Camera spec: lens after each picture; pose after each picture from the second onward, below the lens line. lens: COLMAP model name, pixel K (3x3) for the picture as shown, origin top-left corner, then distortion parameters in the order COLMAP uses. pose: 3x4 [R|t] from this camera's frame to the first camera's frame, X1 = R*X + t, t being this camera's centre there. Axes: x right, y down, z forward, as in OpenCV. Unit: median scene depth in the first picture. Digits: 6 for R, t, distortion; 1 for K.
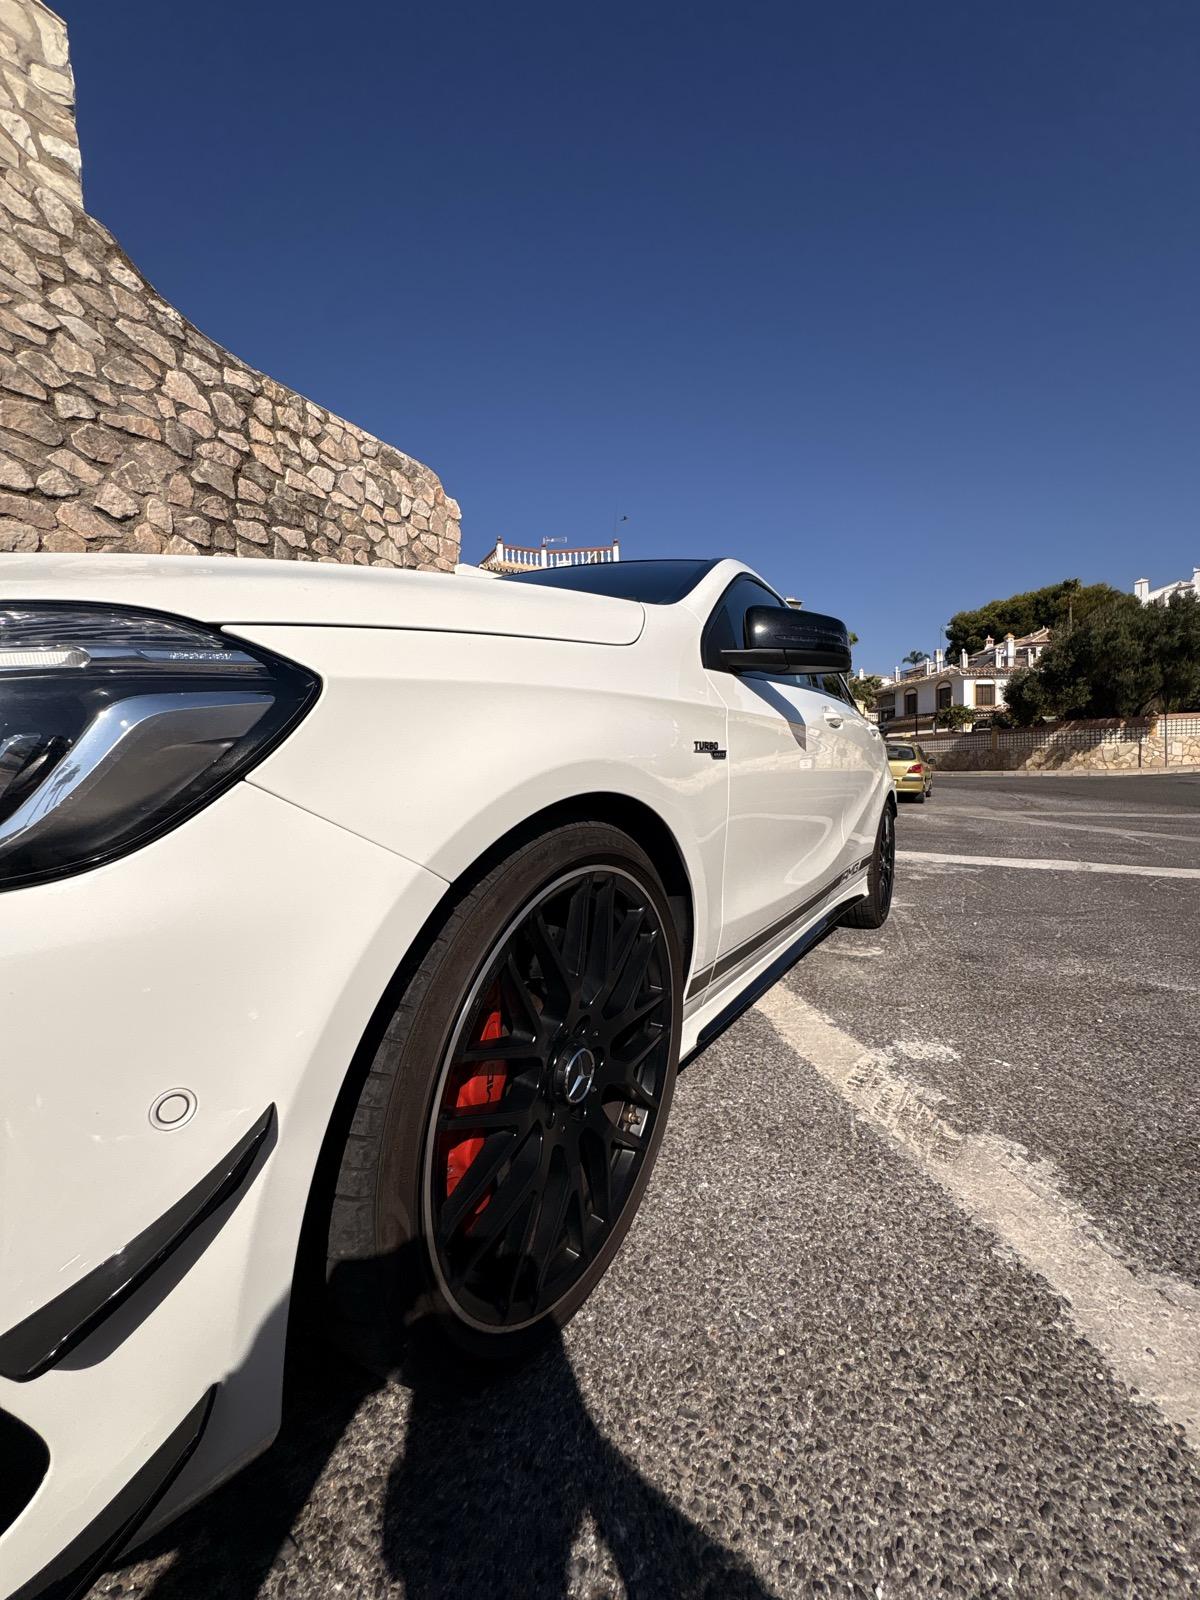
lens RADIAL K [[631.9, 0, 602.1], [0, 631.9, 795.9], [0, 0, 1]] dist [0.000436, 0.000473]
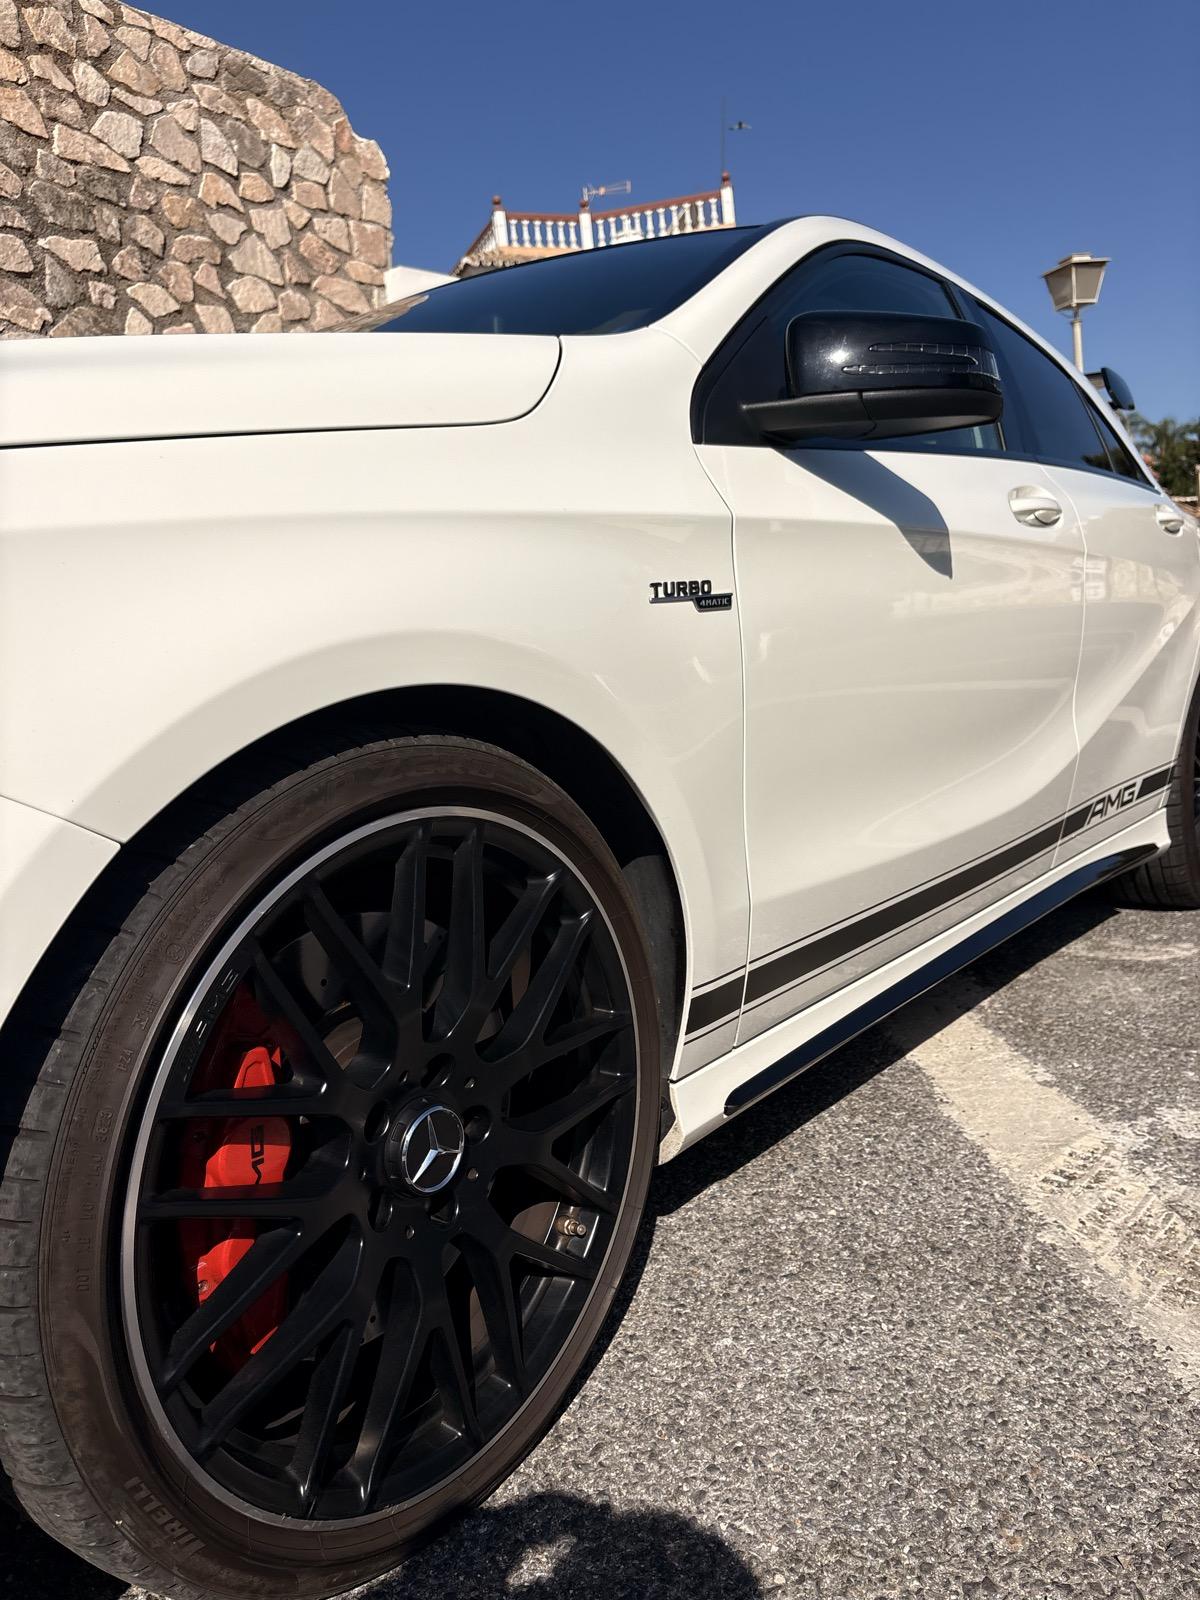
lens RADIAL K [[1201.6, 0, 595.2], [0, 1201.6, 792.7], [0, 0, 1]] dist [0.066315, -0.080361]
pose [[0.990563, -0.061623, -0.122422, 0.087004], [0.071208, 0.994598, 0.075527, 0.006115], [0.117107, -0.083531, 0.989600, -0.035853]]
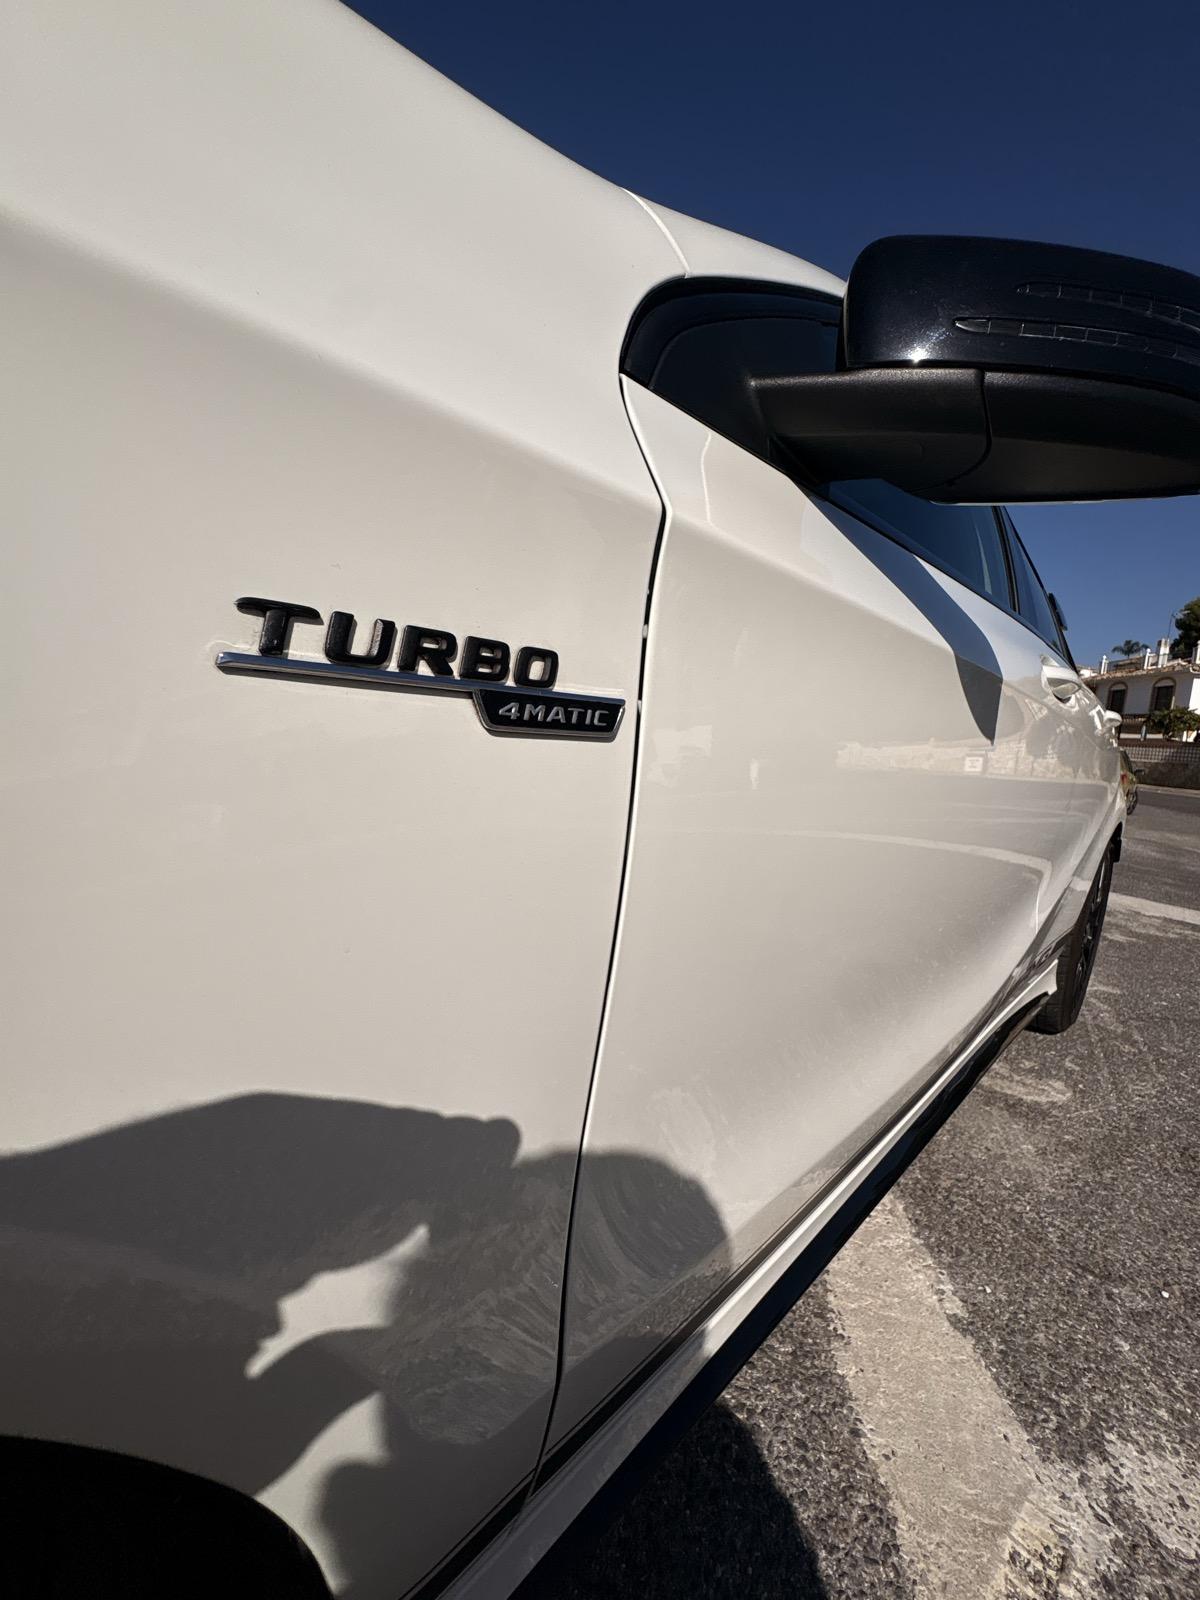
lens RADIAL K [[636.3, 0, 603.1], [0, 636.3, 798.8], [0, 0, 1]] dist [0.000363, 0.000138]
pose [[0.972013, 0.125844, -0.198381, 0.105071], [-0.113169, 0.990814, 0.074030, -0.024156], [0.205874, -0.049507, 0.977325, 0.348350]]
